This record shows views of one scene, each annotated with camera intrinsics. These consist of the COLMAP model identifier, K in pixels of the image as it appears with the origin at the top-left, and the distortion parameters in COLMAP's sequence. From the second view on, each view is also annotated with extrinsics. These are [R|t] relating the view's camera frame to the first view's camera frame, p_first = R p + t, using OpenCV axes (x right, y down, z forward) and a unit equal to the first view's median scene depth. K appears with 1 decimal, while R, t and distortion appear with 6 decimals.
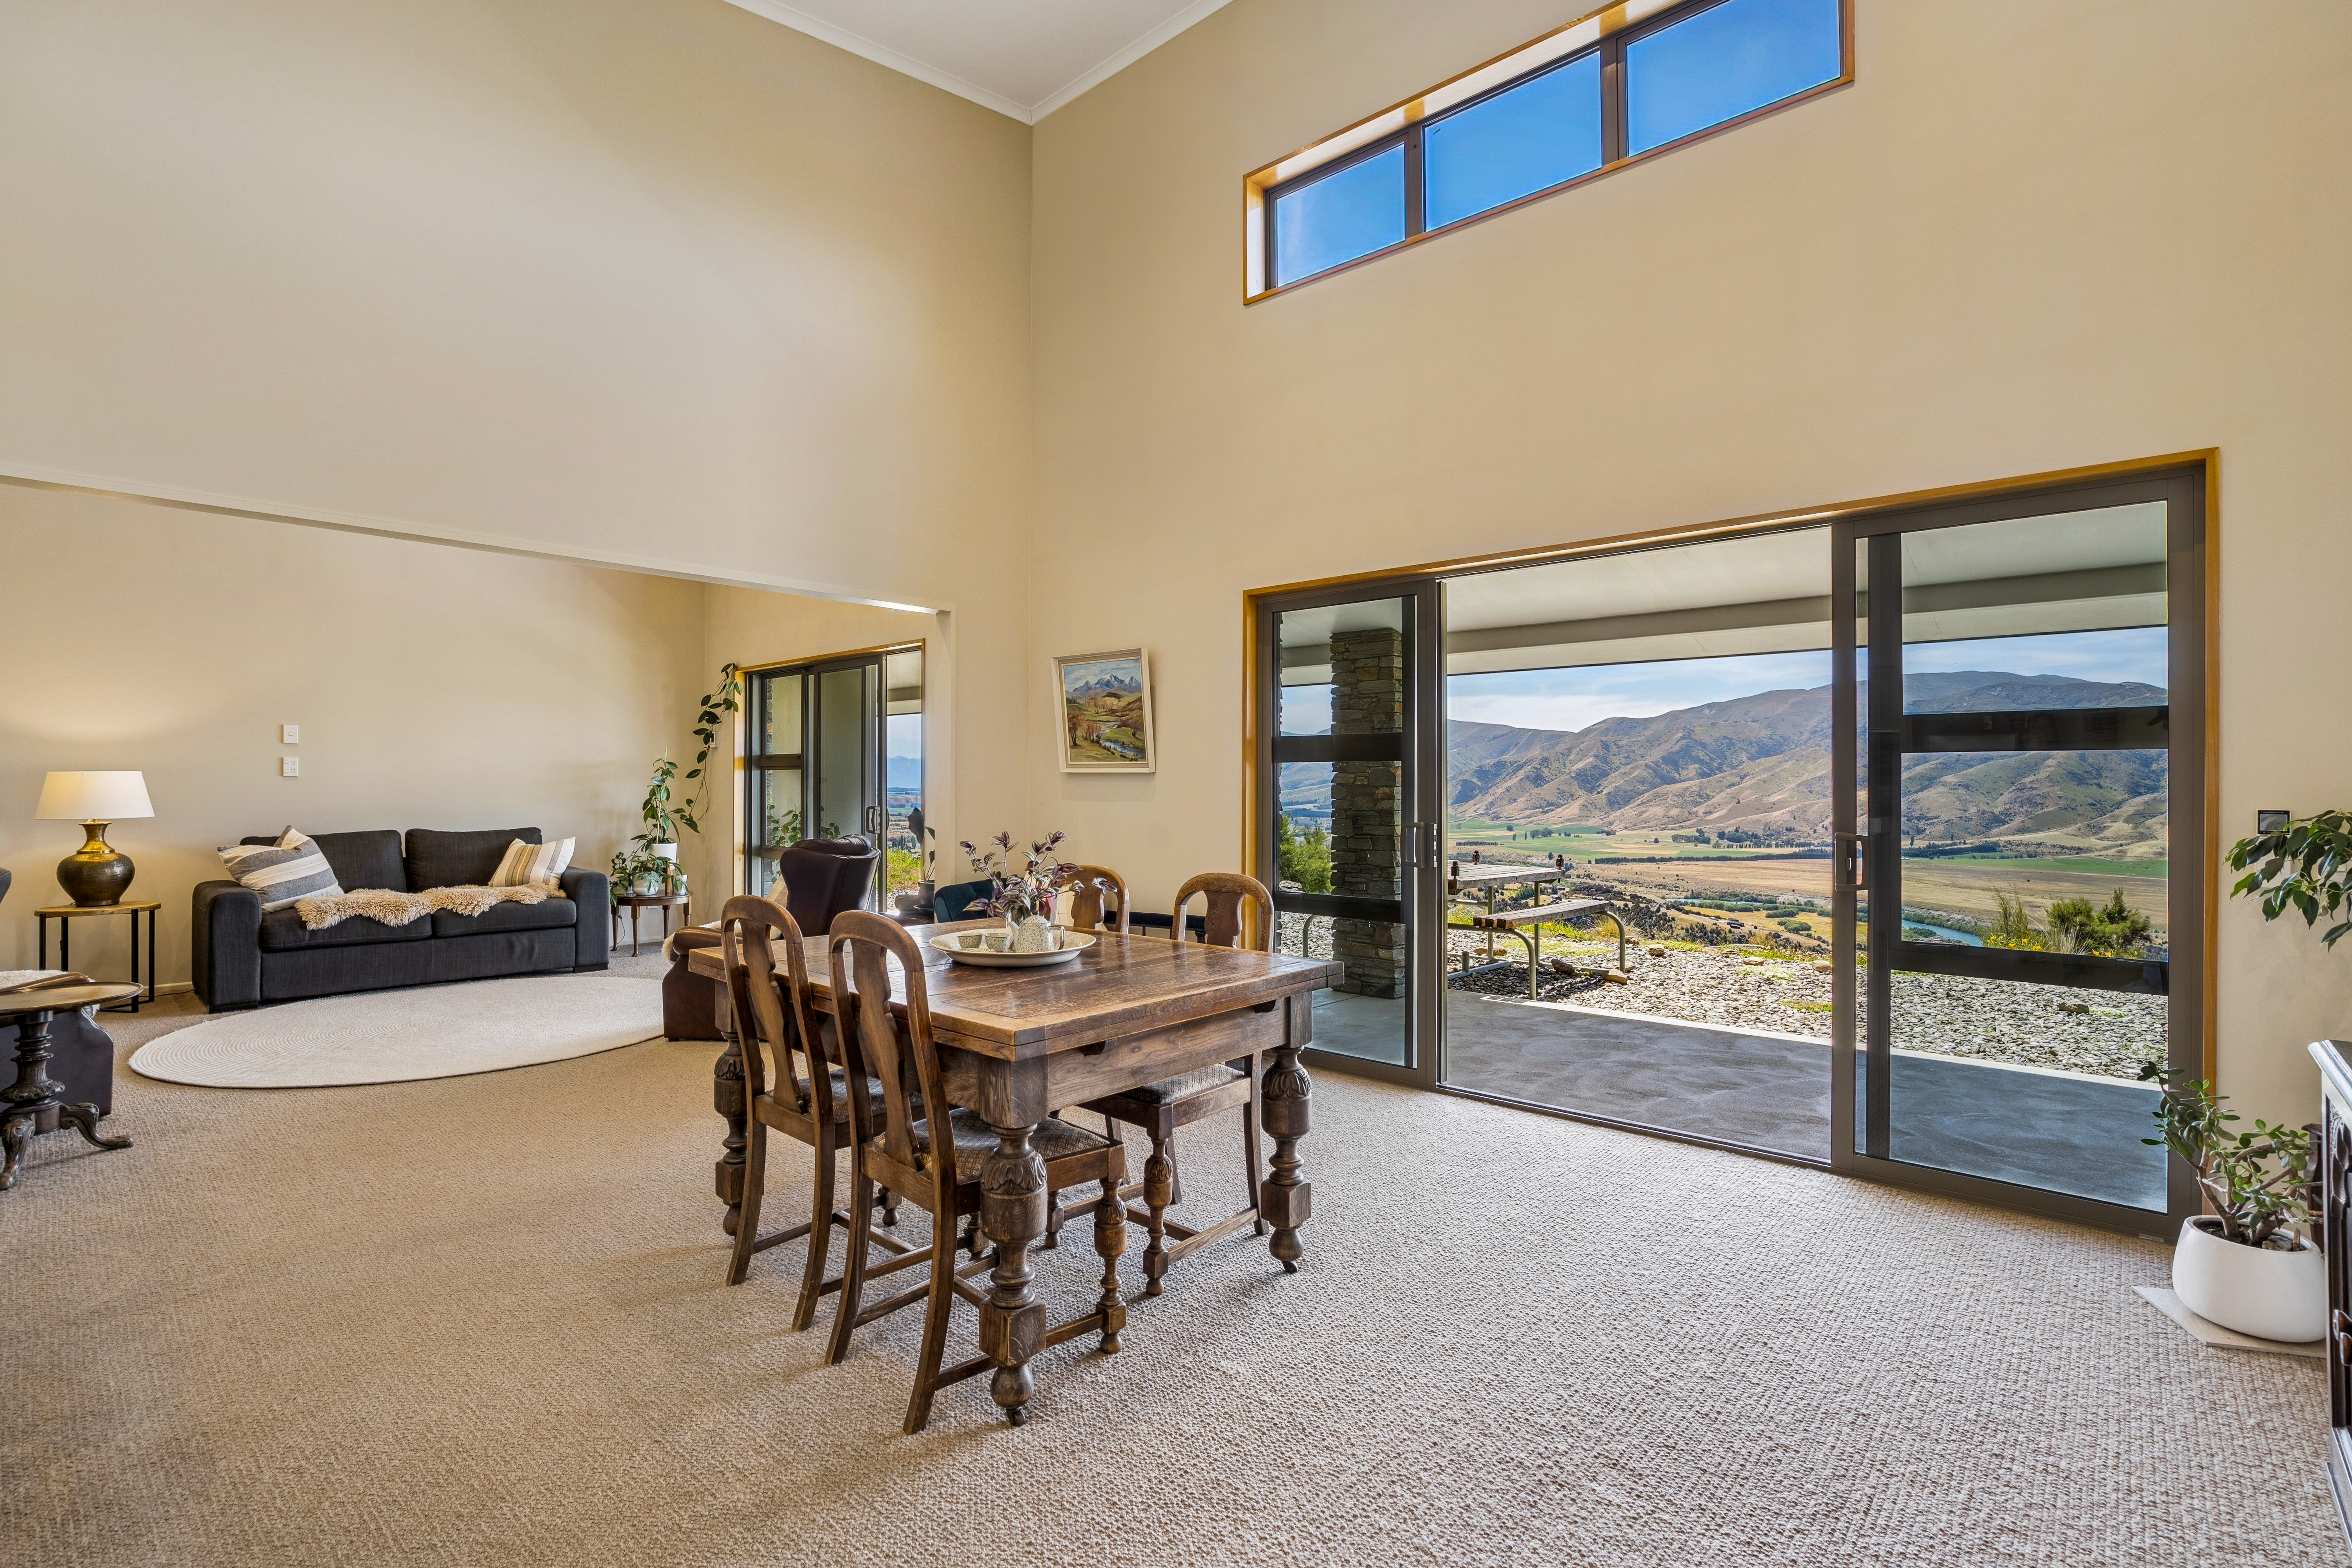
lens RADIAL K [[1088.0, 0, 1175.8], [0, 1088.0, 778.6], [0, 0, 1]] dist [-0.026491, 0.001347]
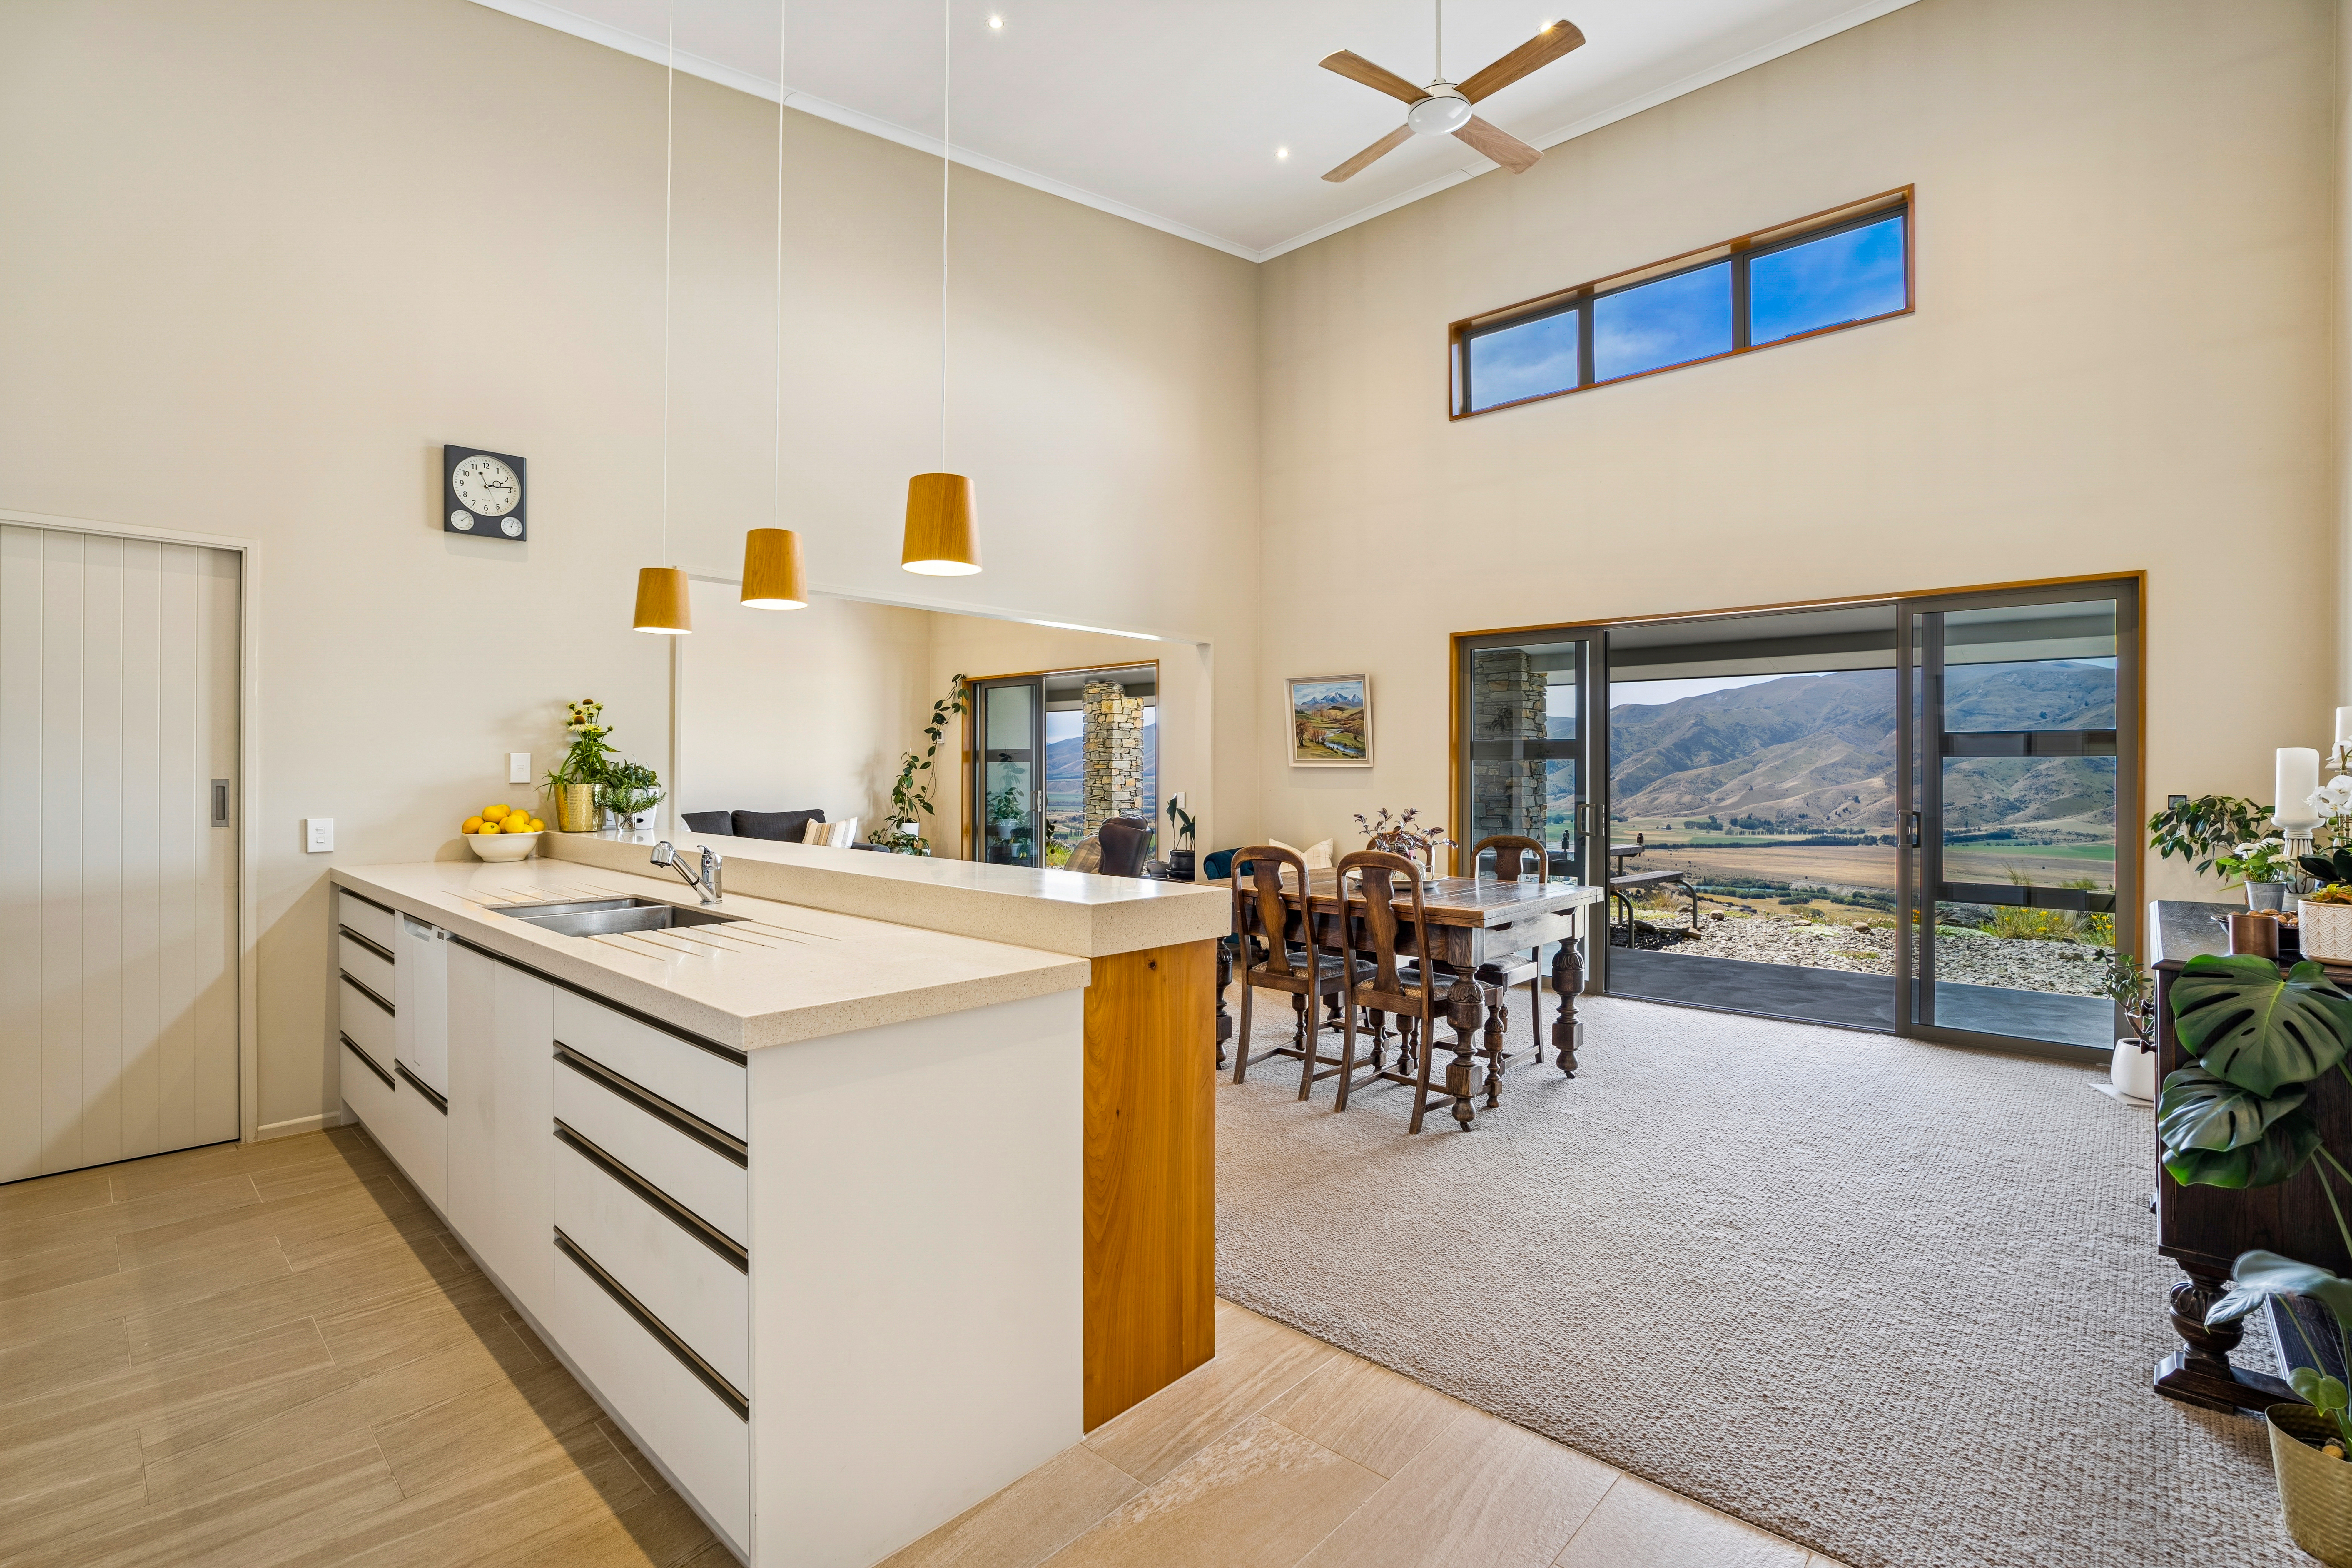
lens RADIAL K [[1088.0, 0, 1172.9], [0, 1088.0, 770.8], [0, 0, 1]] dist [-0.026491, 0.001347]
pose [[0.999940, 0.000165, -0.010934, -0.241824], [-0.000108, 0.999986, 0.005214, -0.007663], [0.010935, -0.005213, 0.999927, -0.322063]]
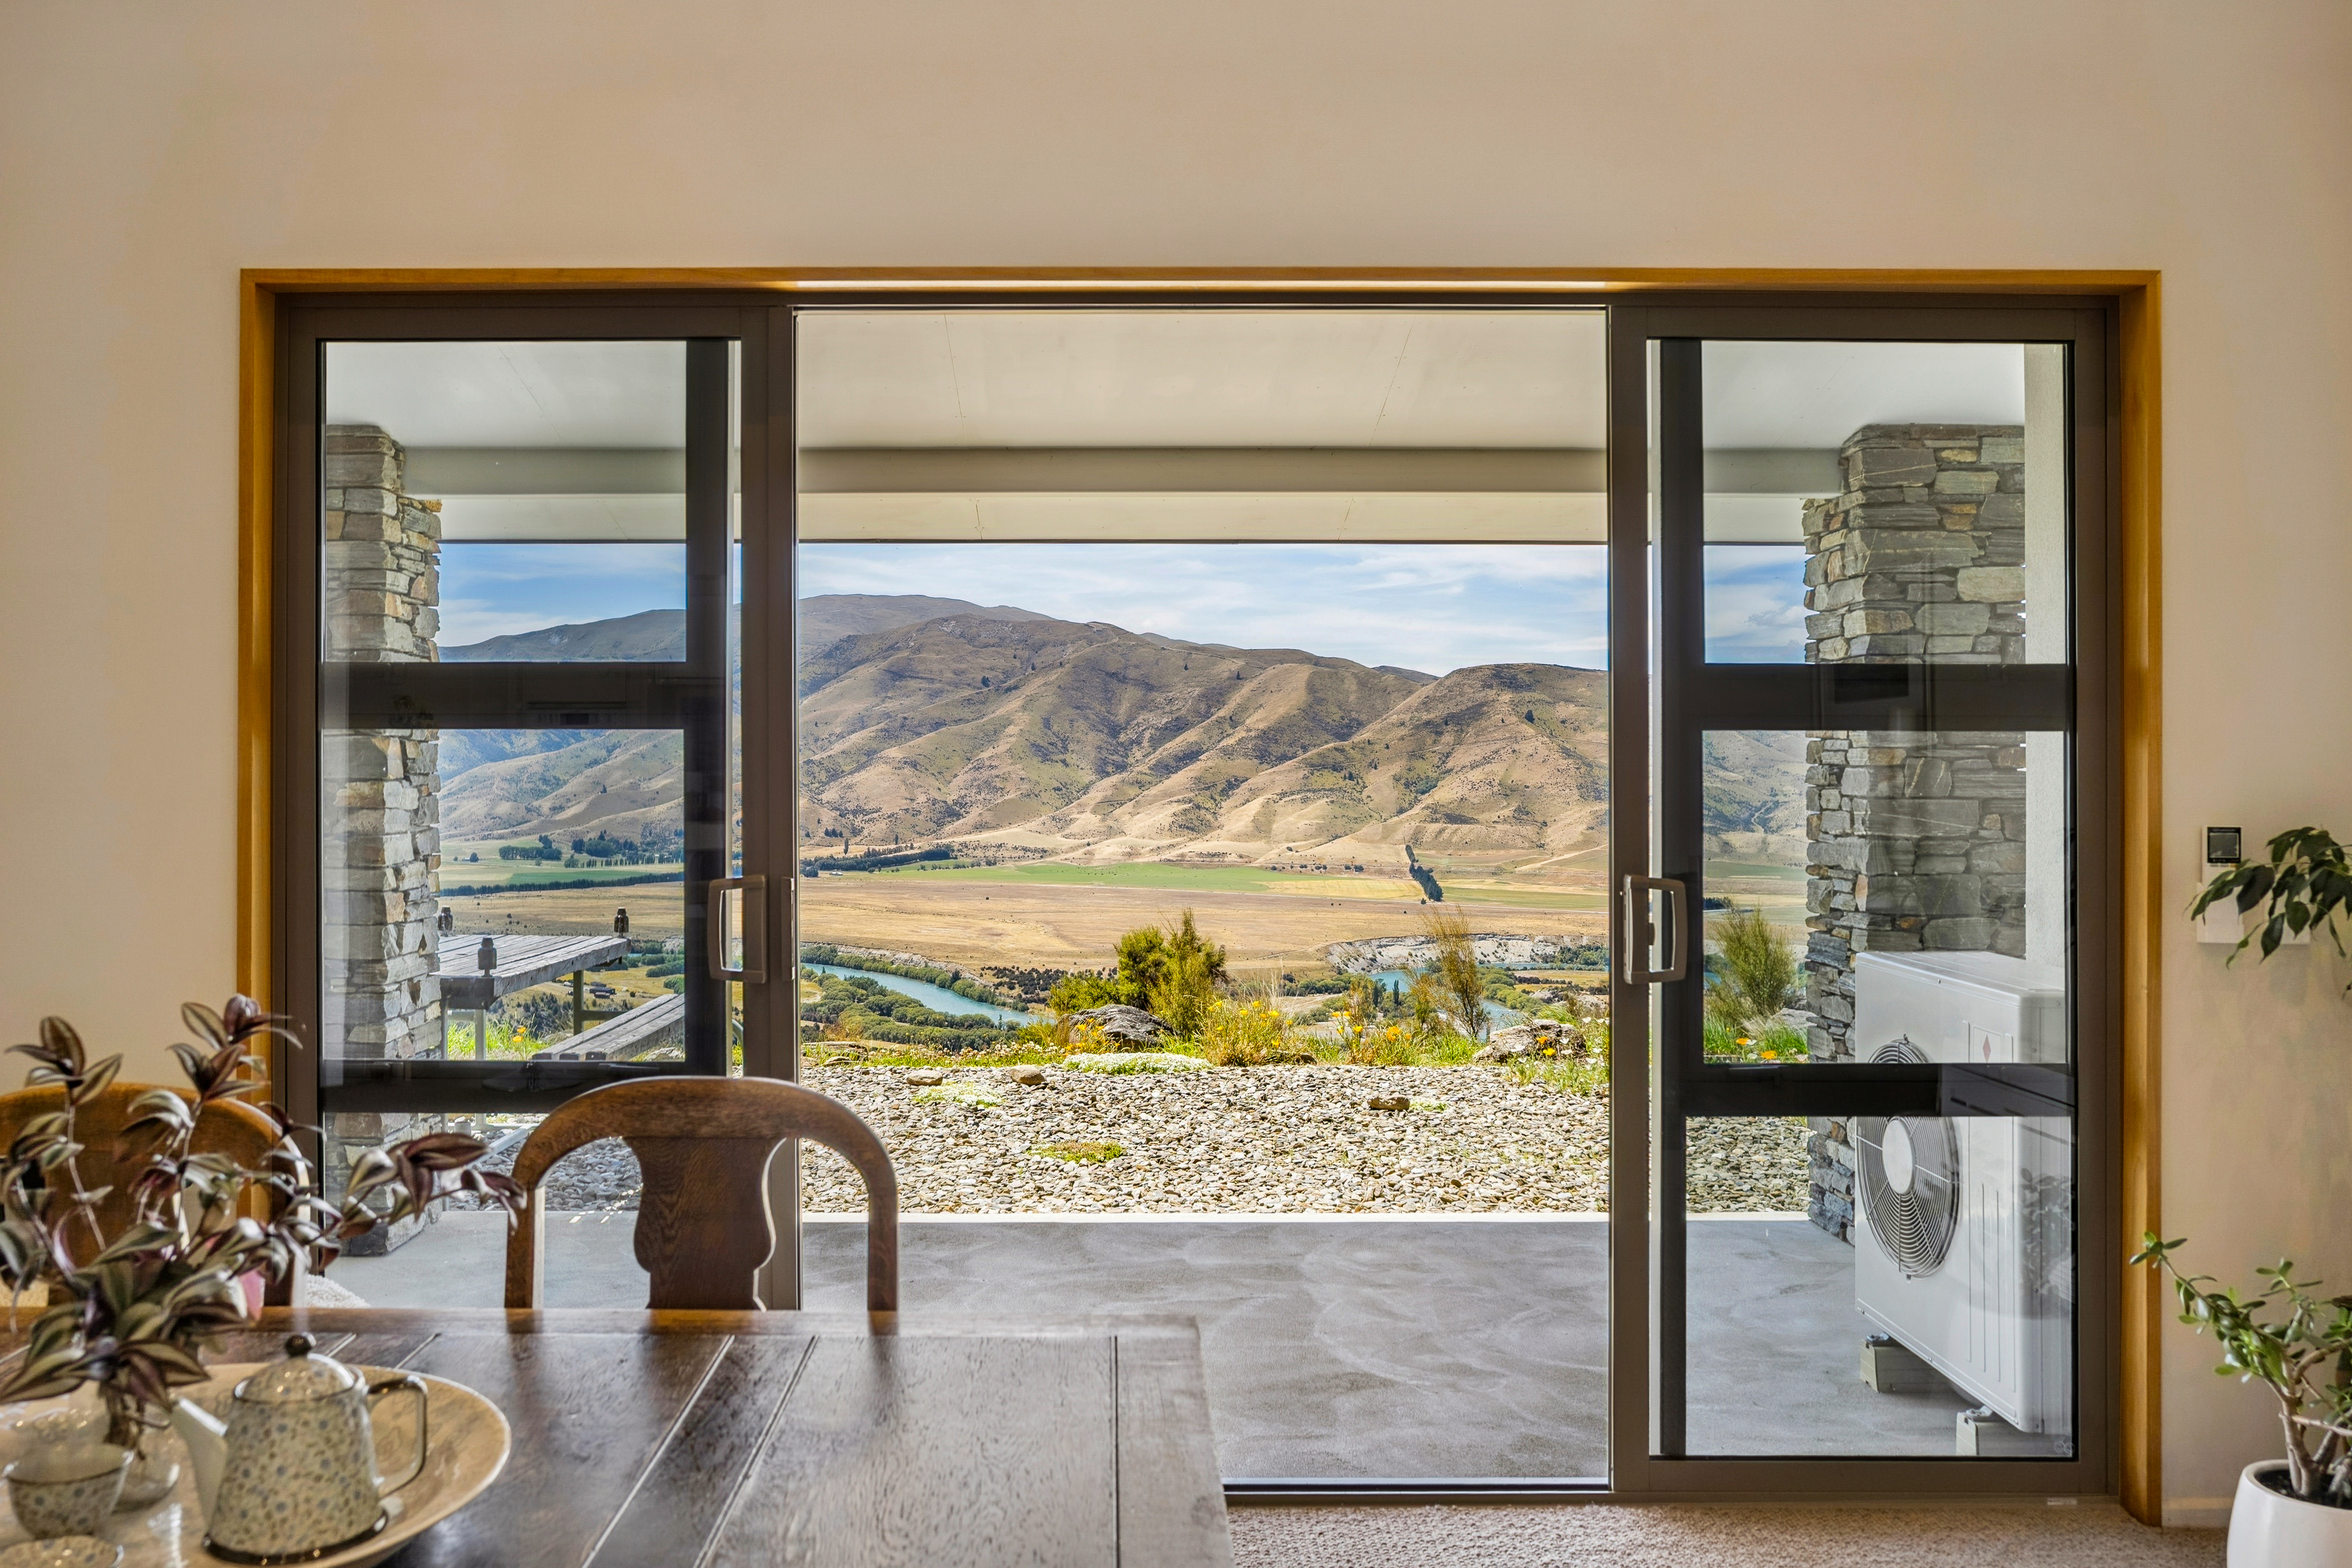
lens RADIAL K [[1945.0, 0, 1099.5], [0, 1945.0, 744.8], [0, 0, 1]] dist [-0.042969, -0.003476]
pose [[0.743678, 0.005097, 0.668519, -0.146528], [-0.002986, 0.999986, -0.004302, -0.007070], [-0.668532, 0.001203, 0.743683, 0.275777]]
